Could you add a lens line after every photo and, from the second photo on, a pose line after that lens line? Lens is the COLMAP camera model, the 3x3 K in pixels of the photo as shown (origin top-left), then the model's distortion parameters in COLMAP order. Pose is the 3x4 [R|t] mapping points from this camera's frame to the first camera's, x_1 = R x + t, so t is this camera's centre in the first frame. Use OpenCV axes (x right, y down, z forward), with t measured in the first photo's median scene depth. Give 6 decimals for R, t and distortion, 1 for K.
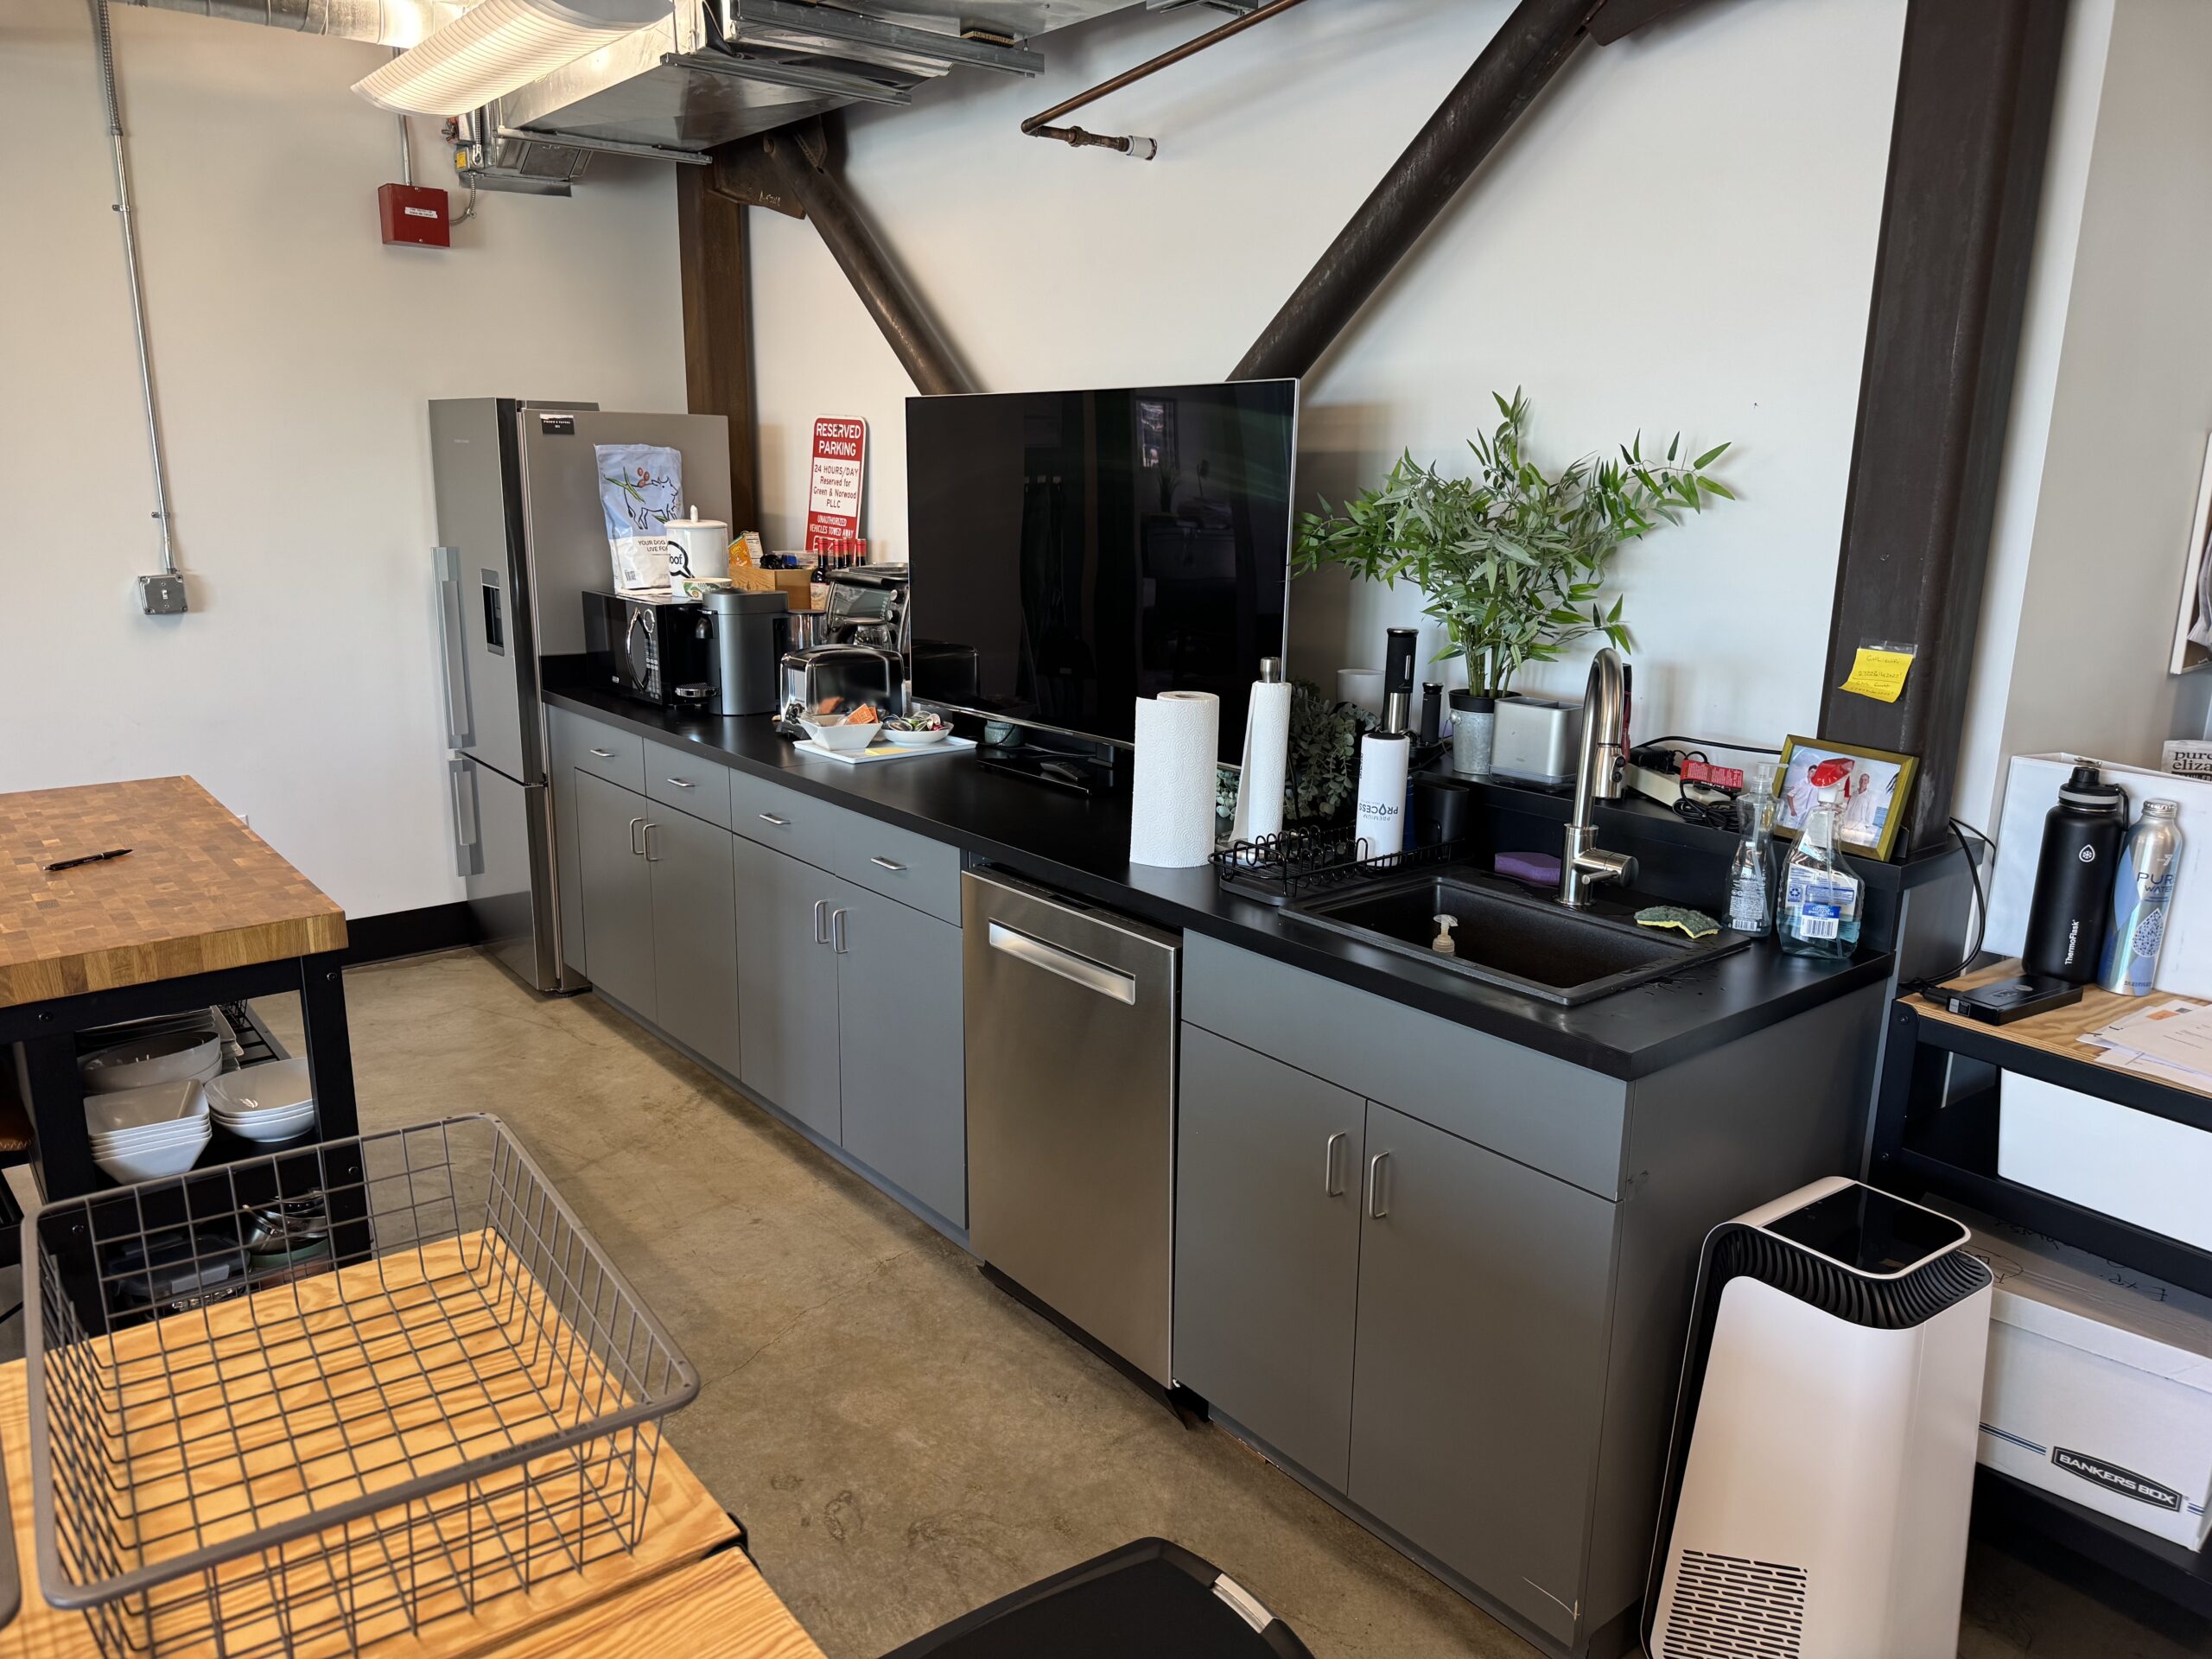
lens RADIAL K [[1553.6, 0, 1099.0], [0, 1553.6, 832.7], [0, 0, 1]] dist [0.029566, -0.033229]
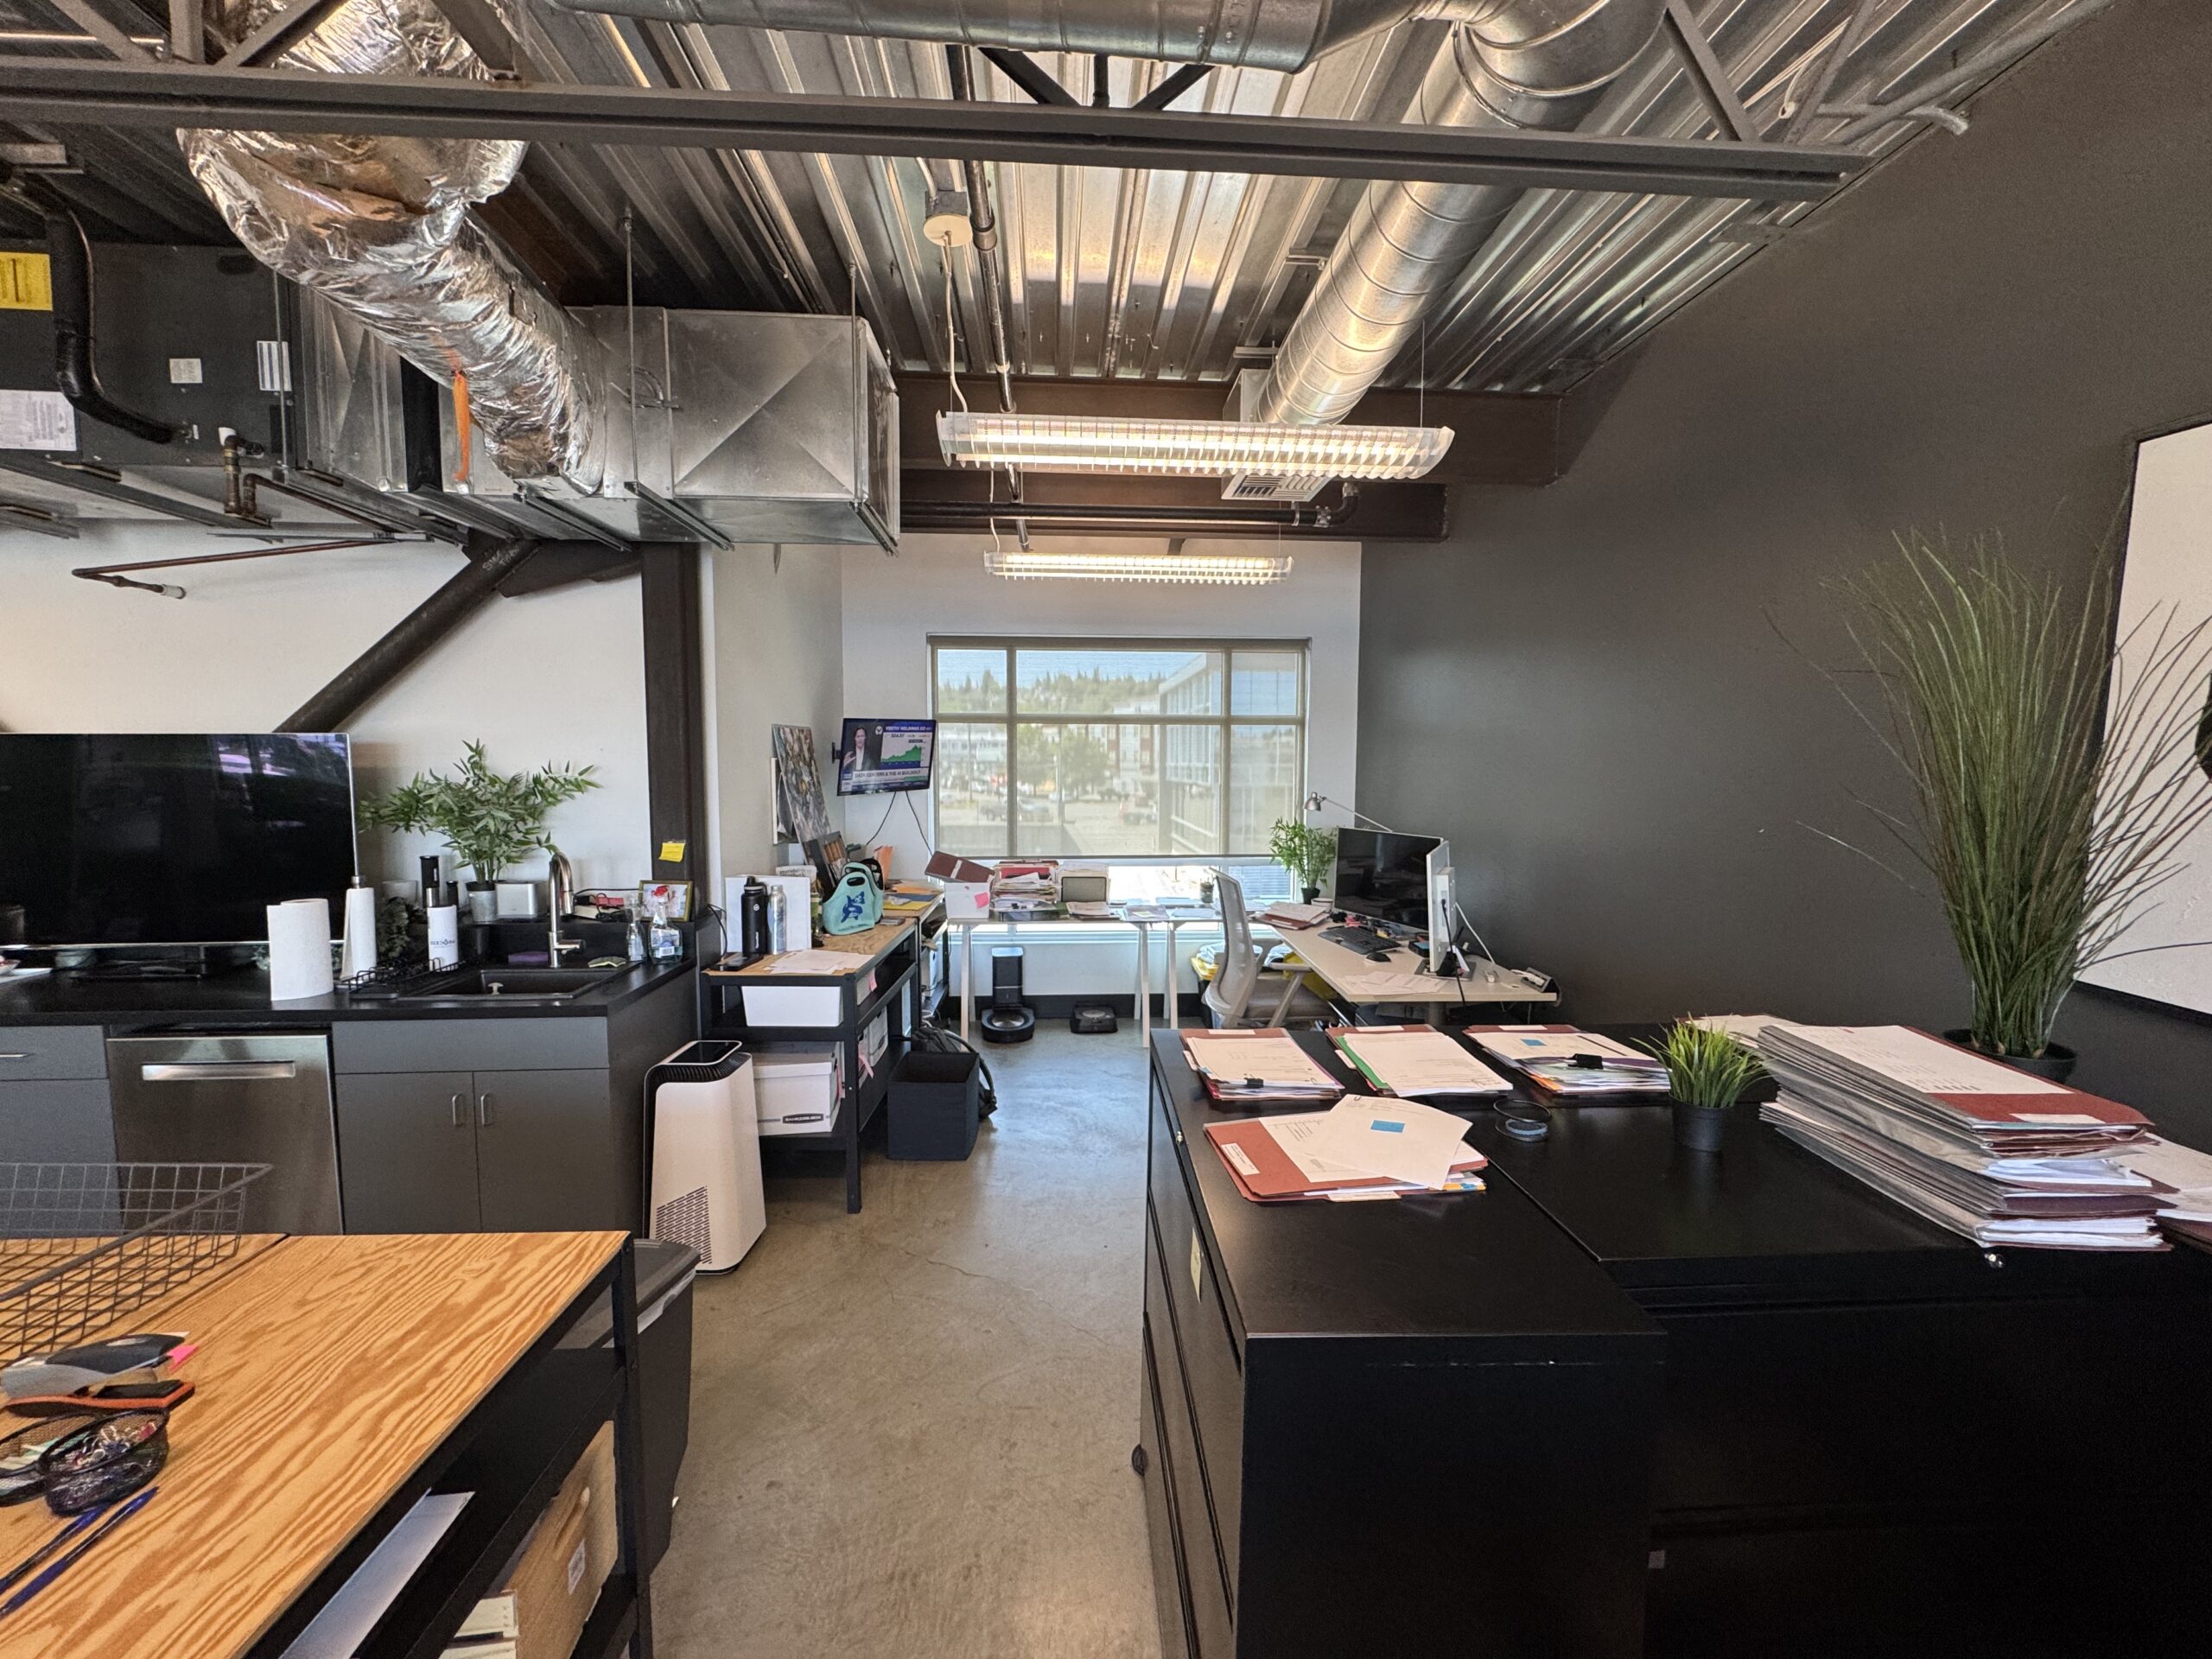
lens RADIAL K [[877.2, 0, 1103.8], [0, 877.2, 834.7], [0, 0, 1]] dist [0.002672, 0.000641]
pose [[0.584212, -0.080946, 0.807555, -0.230787], [0.193364, 0.980243, -0.041631, 0.061887], [-0.788230, 0.180473, 0.588322, -0.384843]]
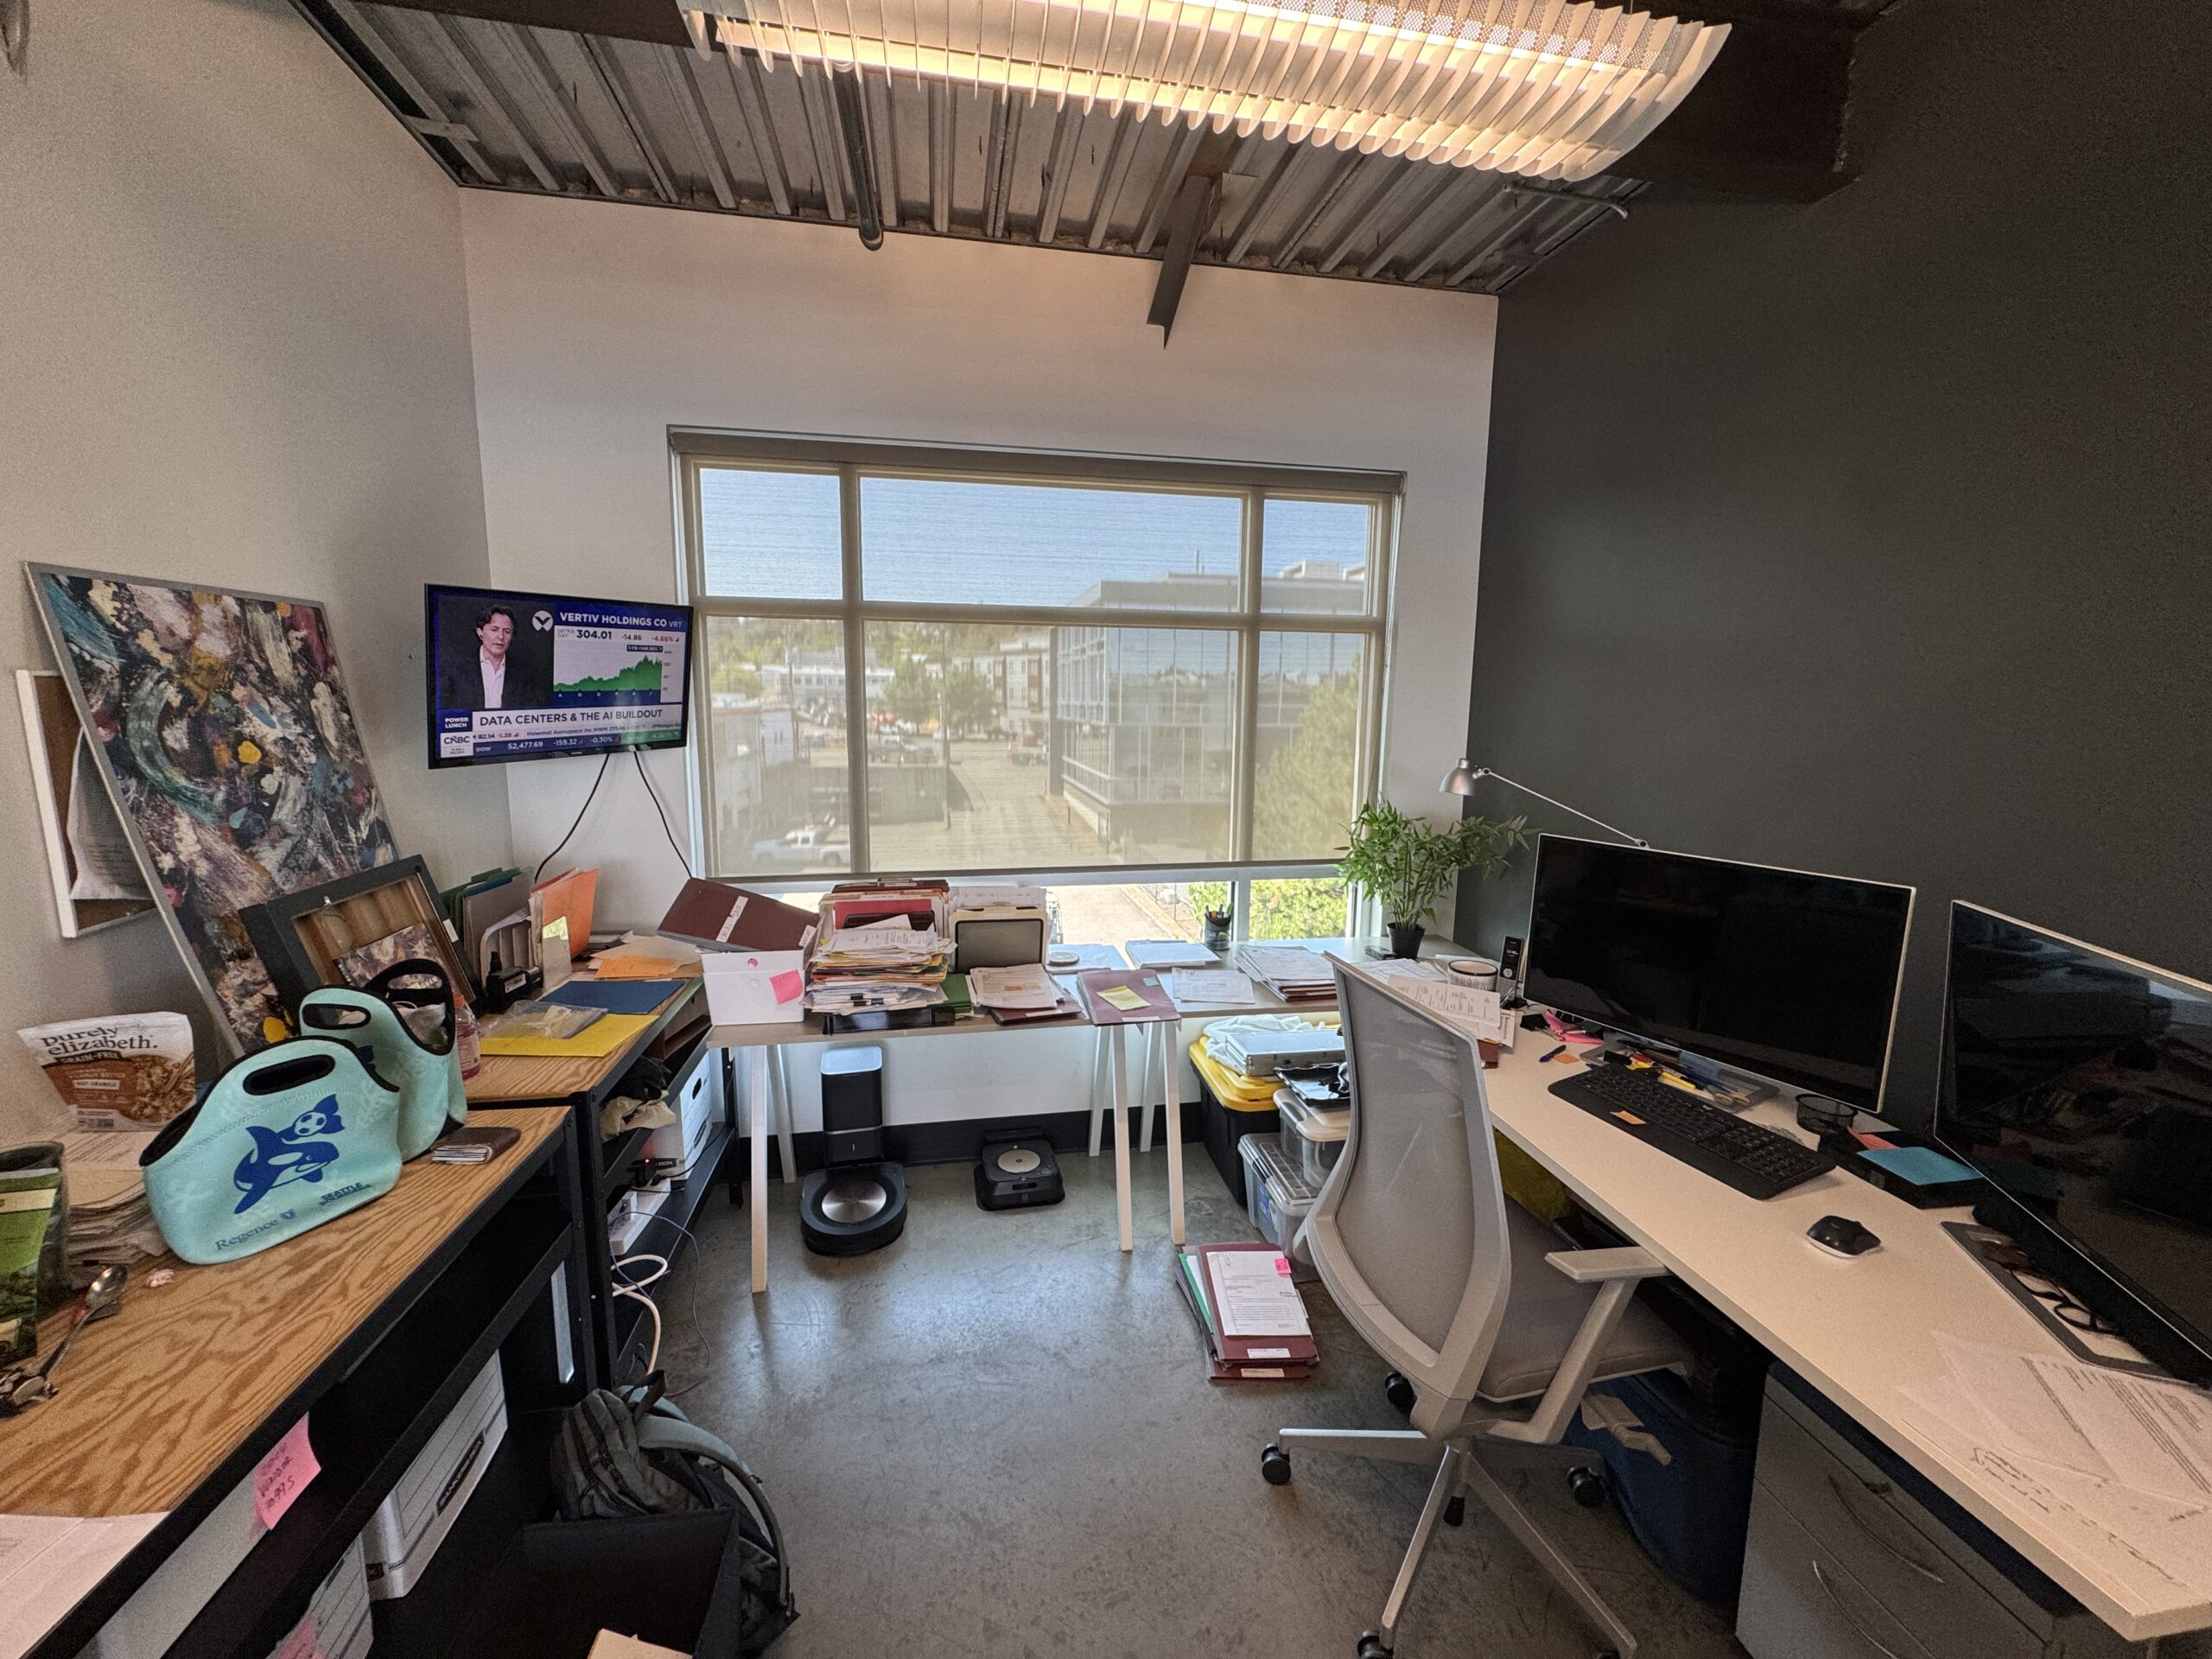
lens RADIAL K [[877.2, 0, 1103.6], [0, 877.2, 819.8], [0, 0, 1]] dist [0.002672, 0.000641]
pose [[0.475646, -0.128478, 0.870204, 0.572026], [0.199816, 0.979195, 0.035352, -0.070131], [-0.856641, 0.157066, 0.491422, 0.252102]]
